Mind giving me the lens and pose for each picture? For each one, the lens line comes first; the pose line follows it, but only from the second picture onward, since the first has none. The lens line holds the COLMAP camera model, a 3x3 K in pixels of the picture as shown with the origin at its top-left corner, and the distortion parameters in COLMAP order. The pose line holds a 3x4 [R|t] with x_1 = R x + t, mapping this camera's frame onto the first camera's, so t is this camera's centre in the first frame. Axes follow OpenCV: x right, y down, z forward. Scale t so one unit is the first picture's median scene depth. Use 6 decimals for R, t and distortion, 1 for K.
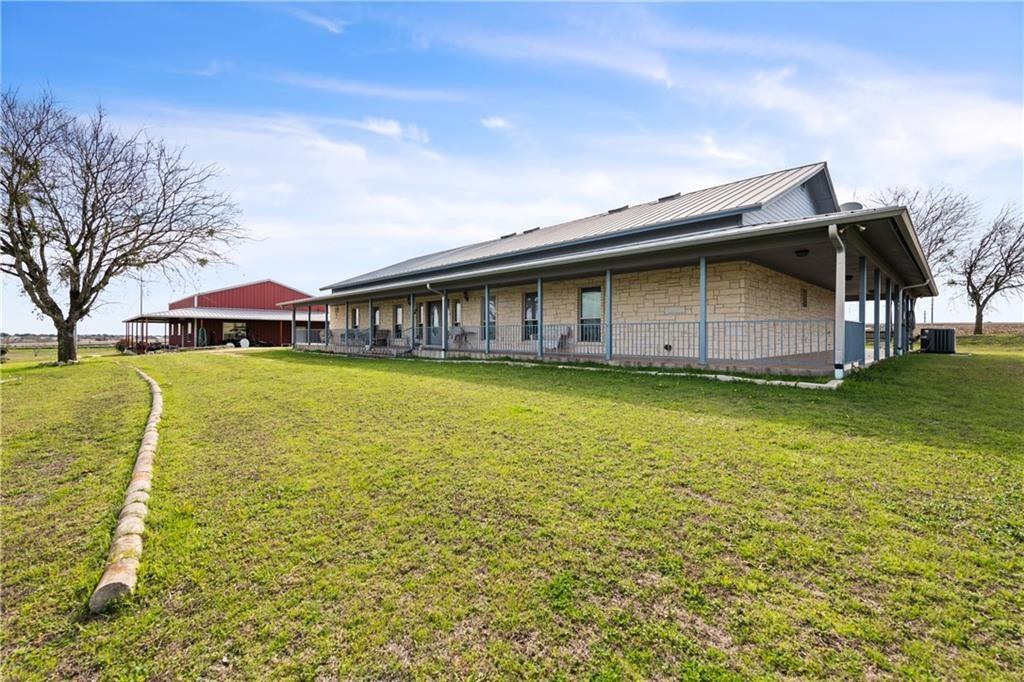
lens RADIAL K [[432.6, 0, 514.0], [0, 432.6, 337.2], [0, 0, 1]] dist [0.003079, -0.000045]
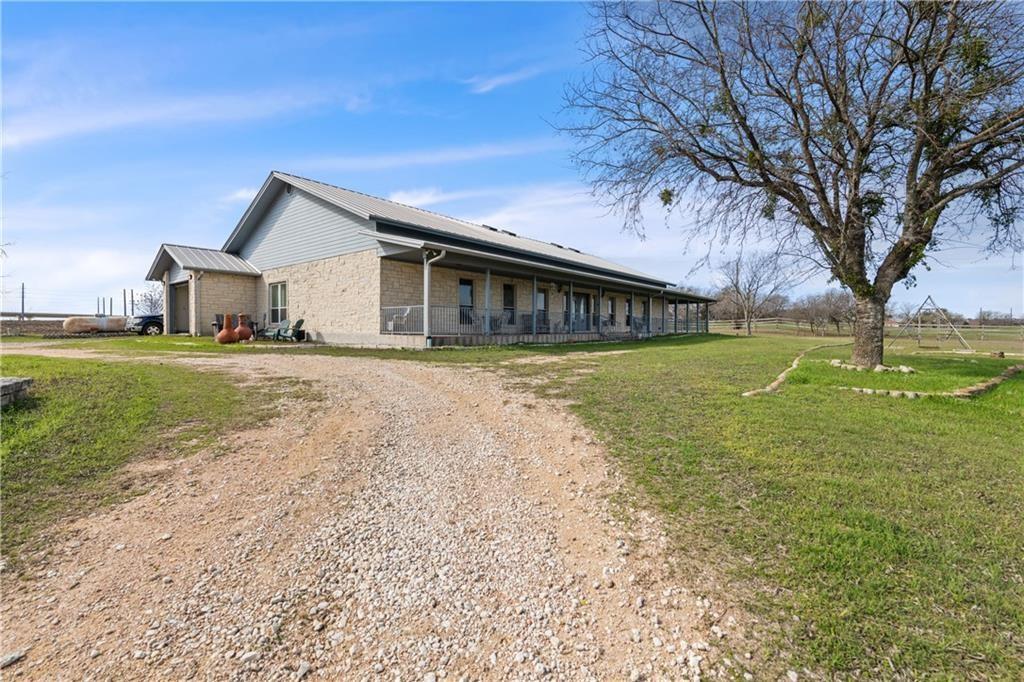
lens RADIAL K [[432.6, 0, 514.0], [0, 432.6, 337.2], [0, 0, 1]] dist [0.003079, -0.000045]
pose [[-0.083907, -0.031285, 0.995982, -1.265932], [-0.016227, 0.999417, 0.030026, 0.009428], [-0.996341, -0.013642, -0.084366, 1.183674]]
